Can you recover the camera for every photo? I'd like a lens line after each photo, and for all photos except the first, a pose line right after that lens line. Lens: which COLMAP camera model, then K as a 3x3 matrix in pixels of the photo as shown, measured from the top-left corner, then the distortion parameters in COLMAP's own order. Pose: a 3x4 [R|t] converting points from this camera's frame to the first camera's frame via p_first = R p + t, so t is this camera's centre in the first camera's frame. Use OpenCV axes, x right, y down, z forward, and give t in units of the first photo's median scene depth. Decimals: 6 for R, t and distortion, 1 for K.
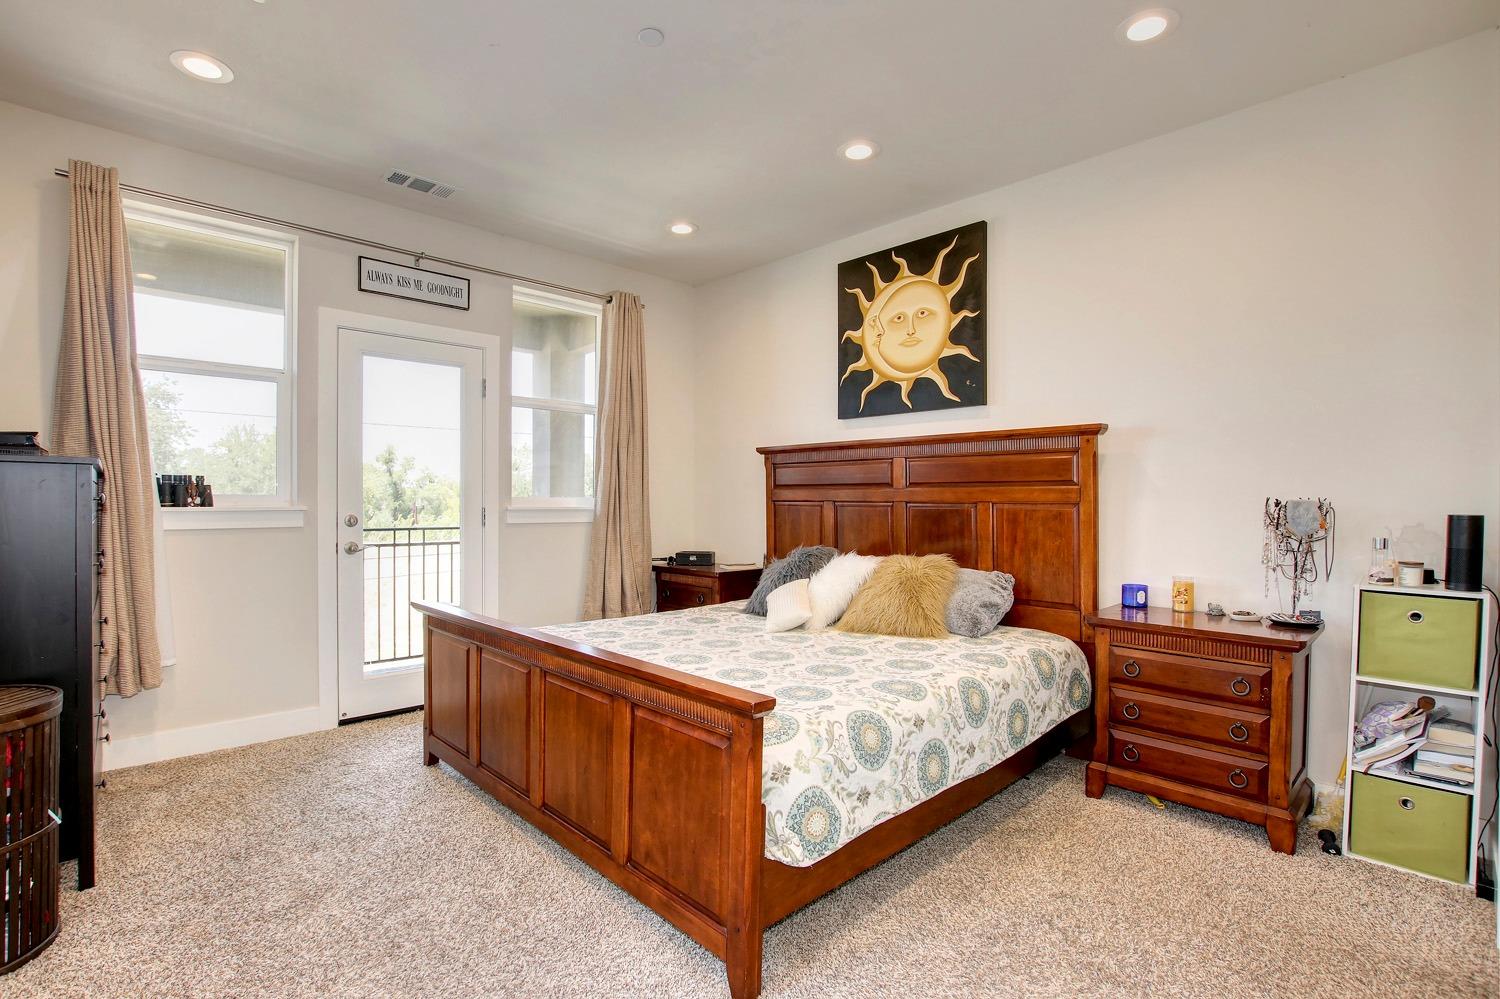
lens RADIAL K [[703.8, 0, 727.6], [0, 703.8, 504.4], [0, 0, 1]] dist [-0.032986, 0.005836]
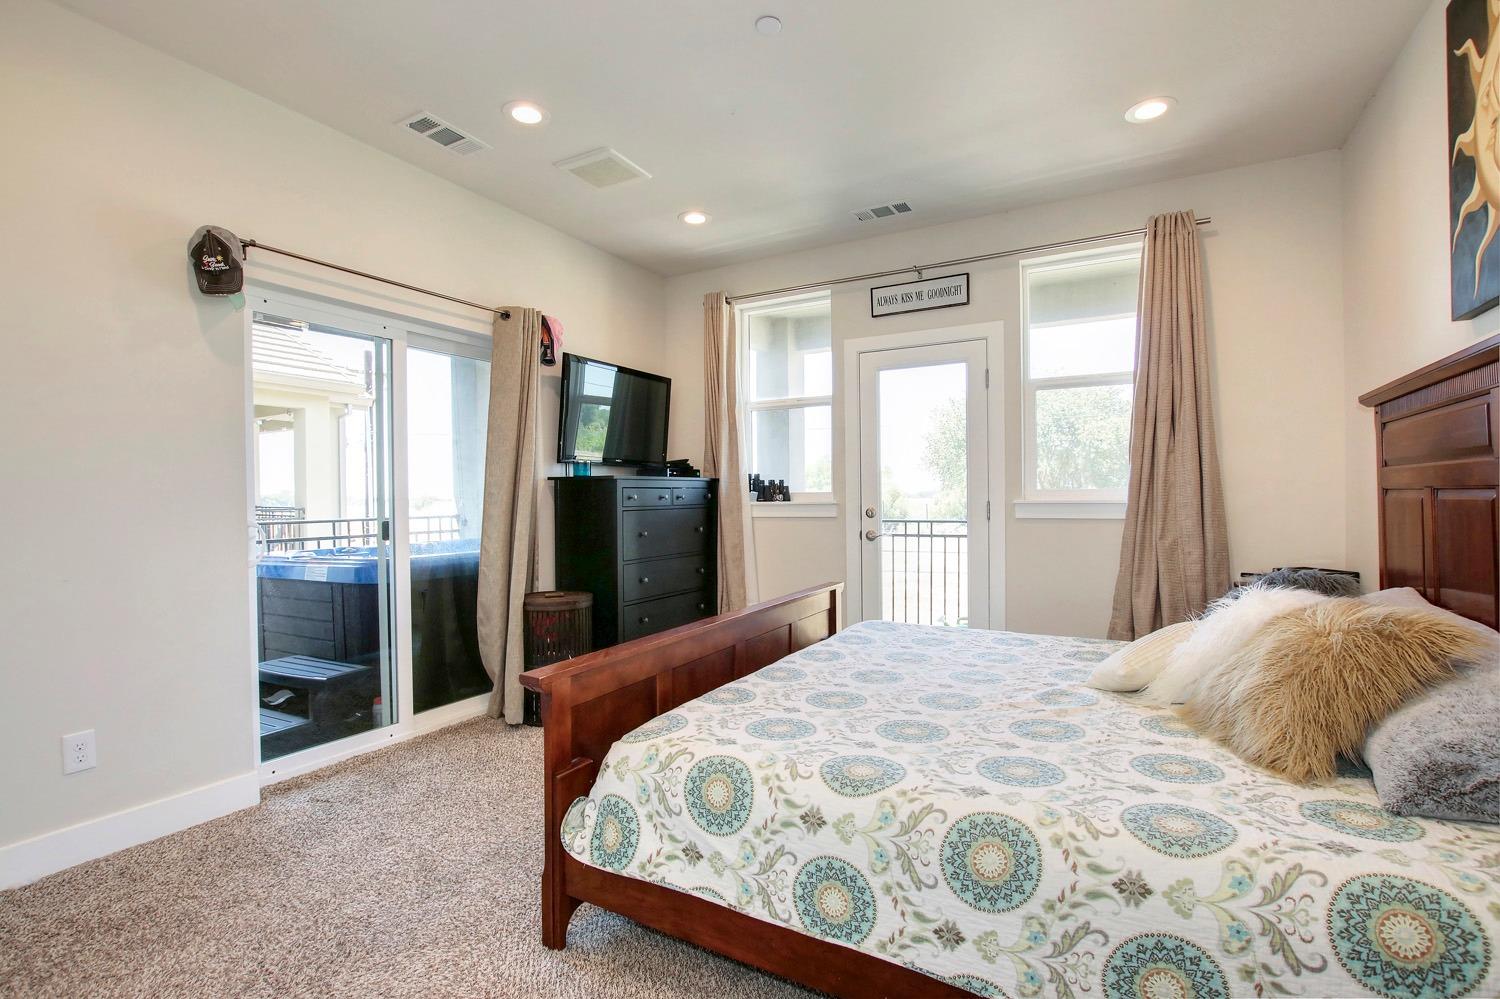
lens RADIAL K [[703.8, 0, 758.3], [0, 703.8, 504.9], [0, 0, 1]] dist [-0.032986, 0.005836]
pose [[0.300980, 0.003647, -0.953624, 0.525682], [0.008127, 0.999947, 0.006389, 0.000824], [0.953596, -0.009673, 0.300934, 0.435159]]
